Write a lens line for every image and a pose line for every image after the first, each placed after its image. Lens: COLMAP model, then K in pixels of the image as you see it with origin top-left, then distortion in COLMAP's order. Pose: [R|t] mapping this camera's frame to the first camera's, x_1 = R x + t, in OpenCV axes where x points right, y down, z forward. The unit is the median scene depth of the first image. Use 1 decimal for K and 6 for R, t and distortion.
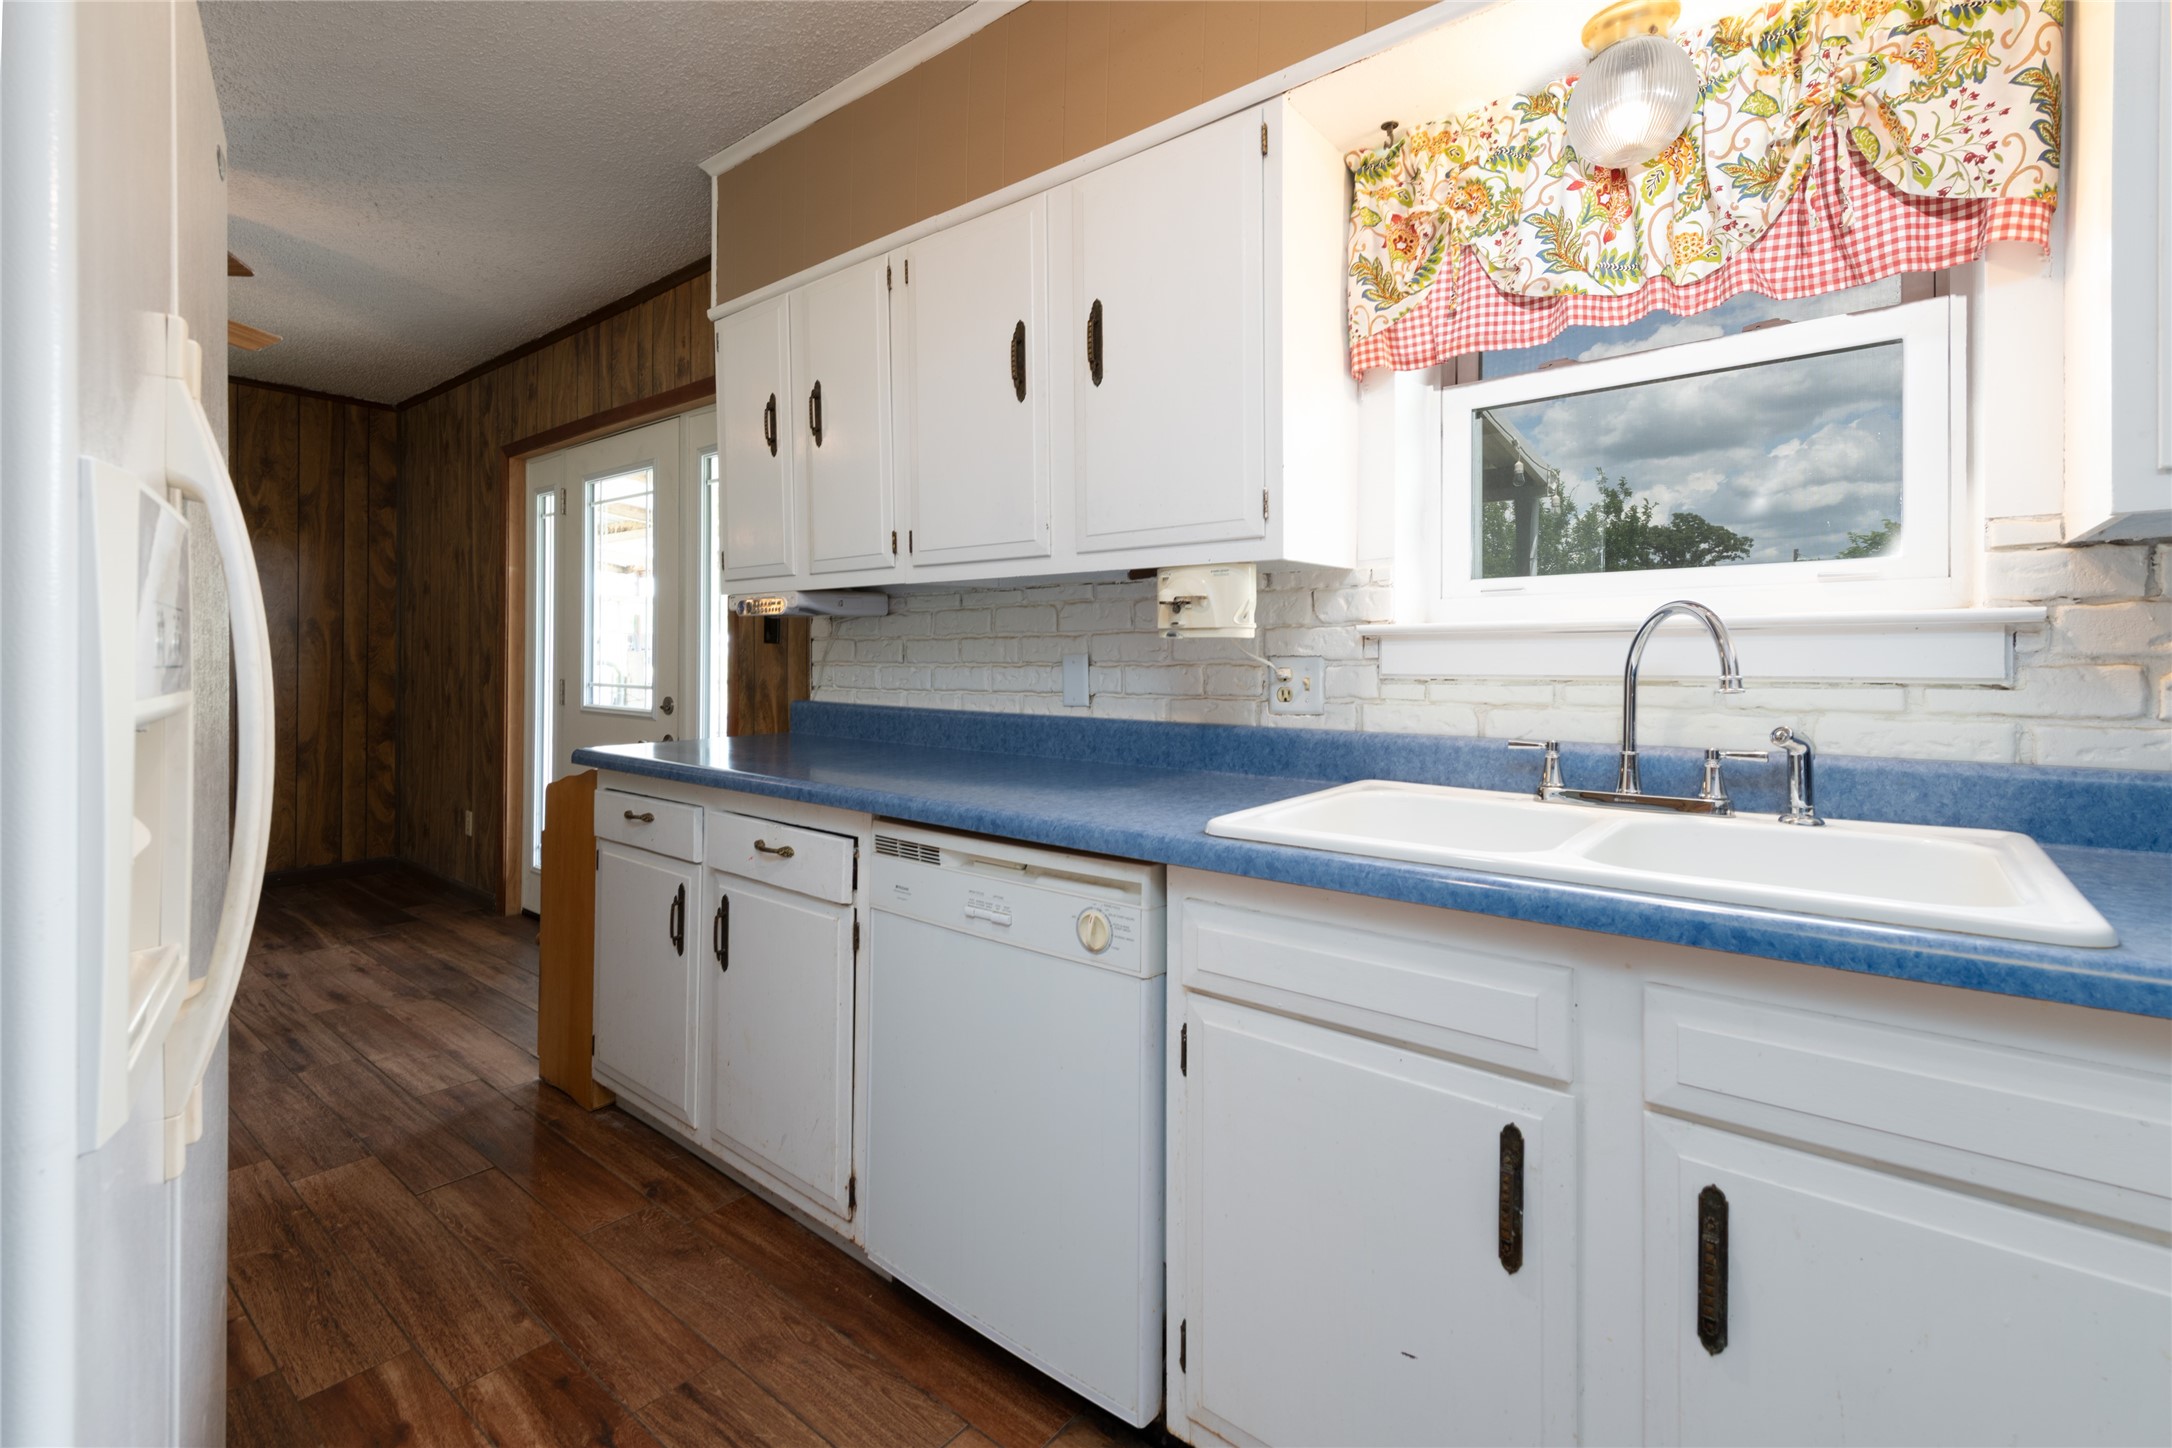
lens RADIAL K [[938.4, 0, 1088.5], [0, 938.4, 662.9], [0, 0, 1]] dist [0.000763, -0.000130]
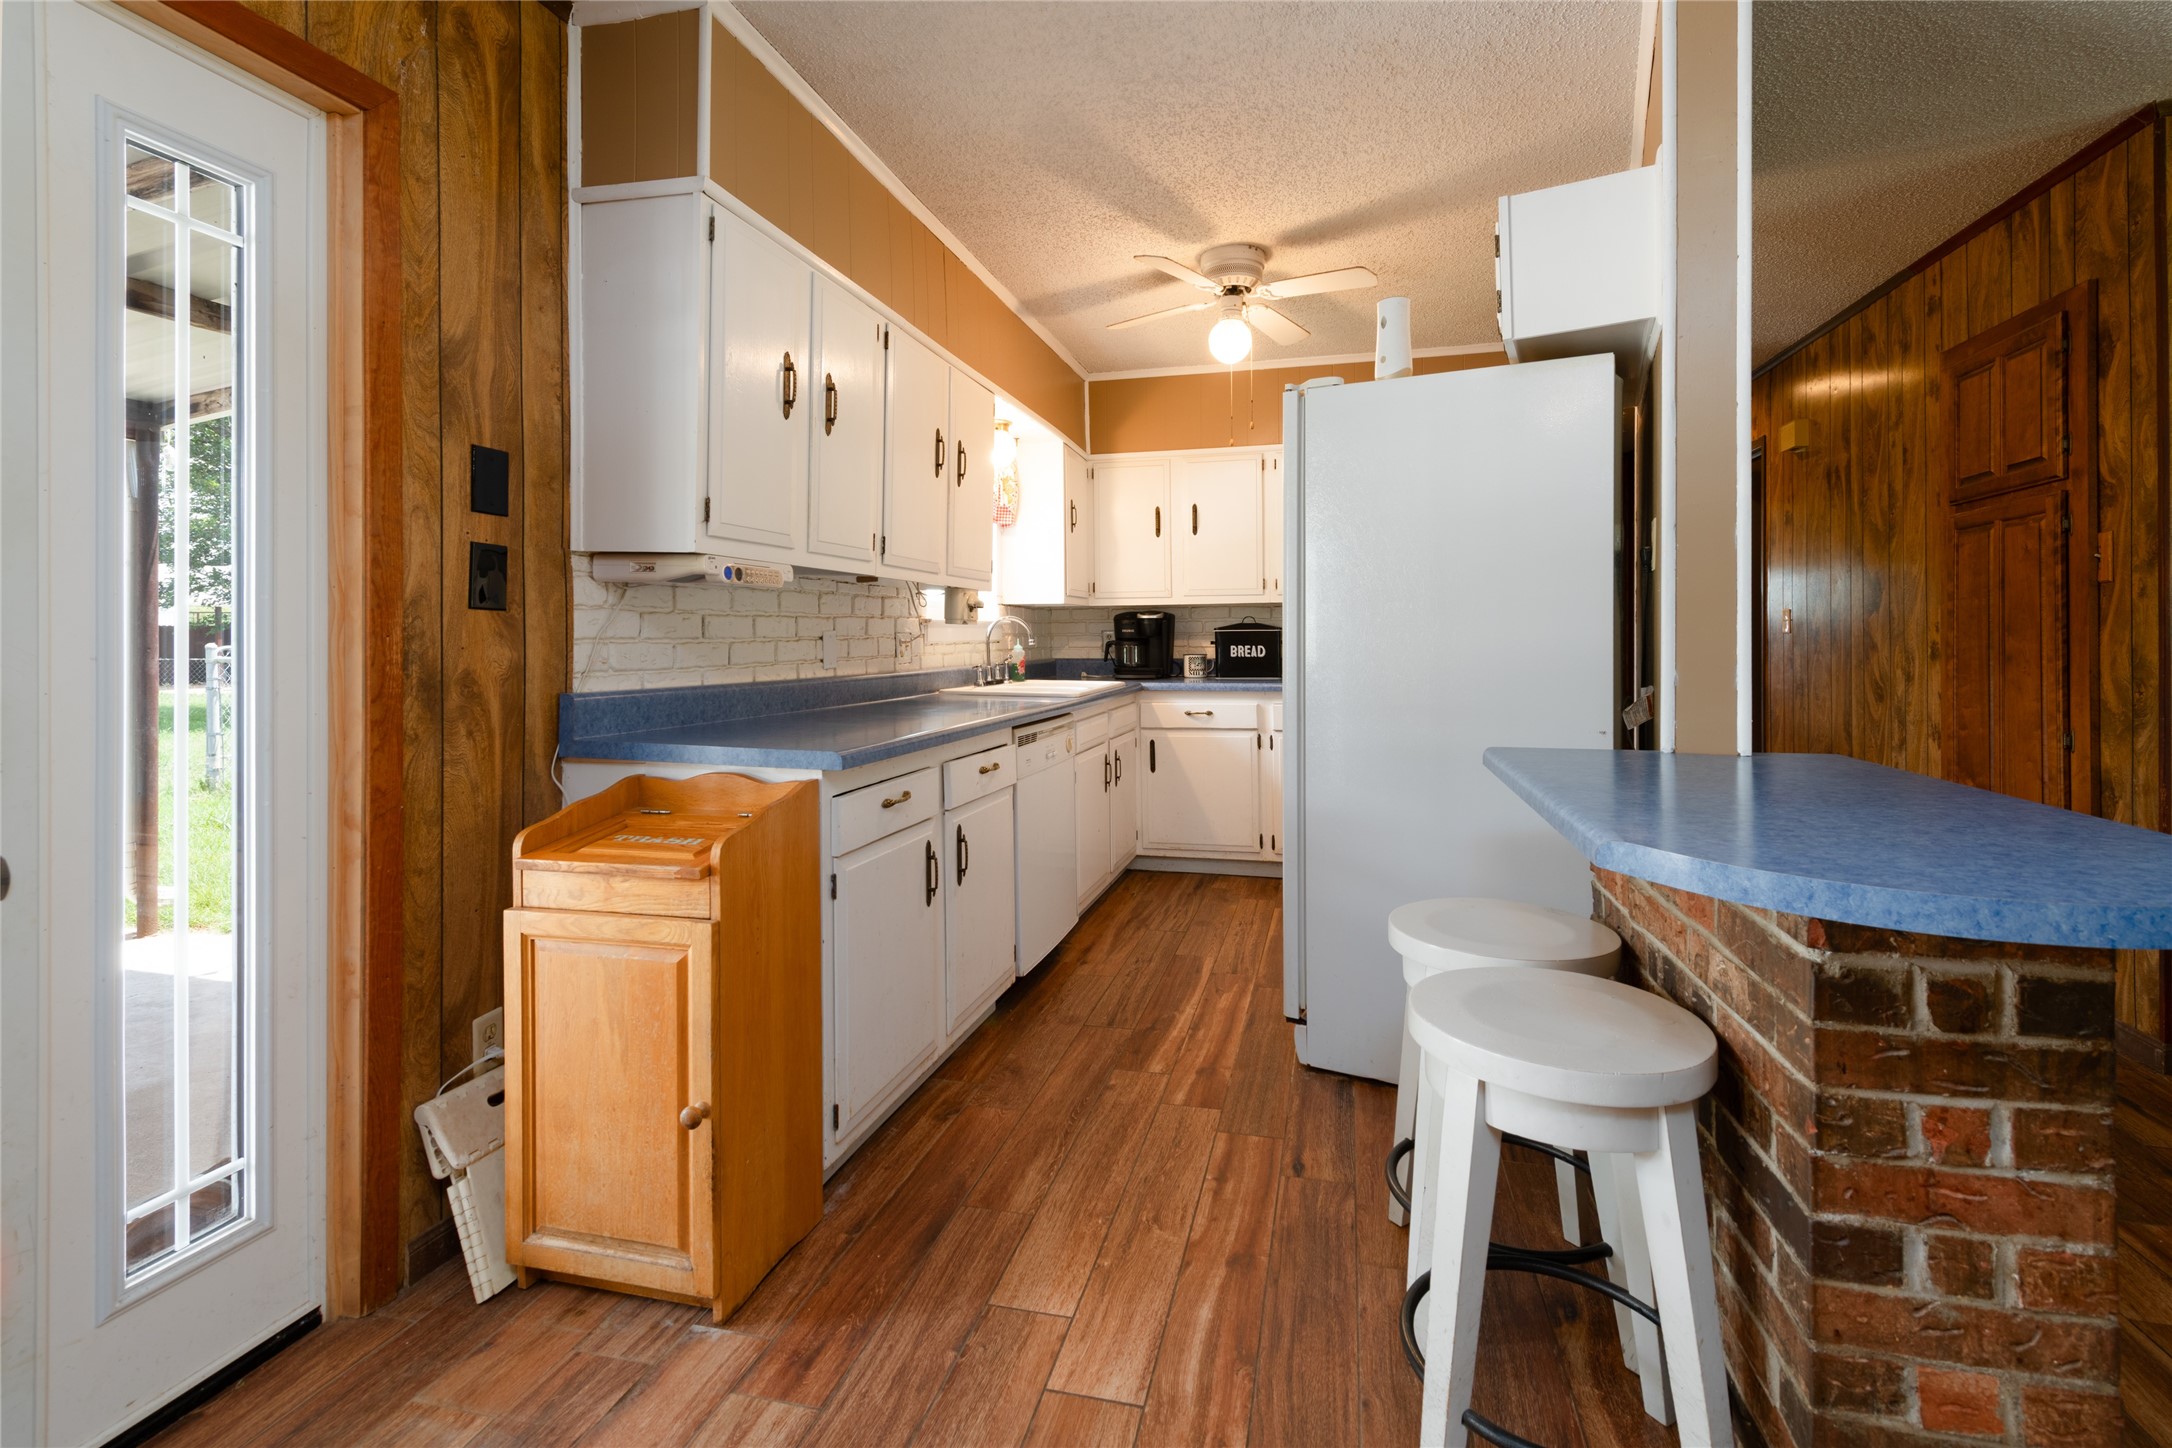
lens RADIAL K [[999.0, 0, 1089.3], [0, 999.0, 634.1], [0, 0, 1]] dist [-0.000444, -0.000095]
pose [[-0.395425, -0.005826, 0.918480, -1.517921], [-0.000764, 0.999982, 0.006014, -0.012931], [-0.918498, 0.001676, -0.395422, 1.237465]]
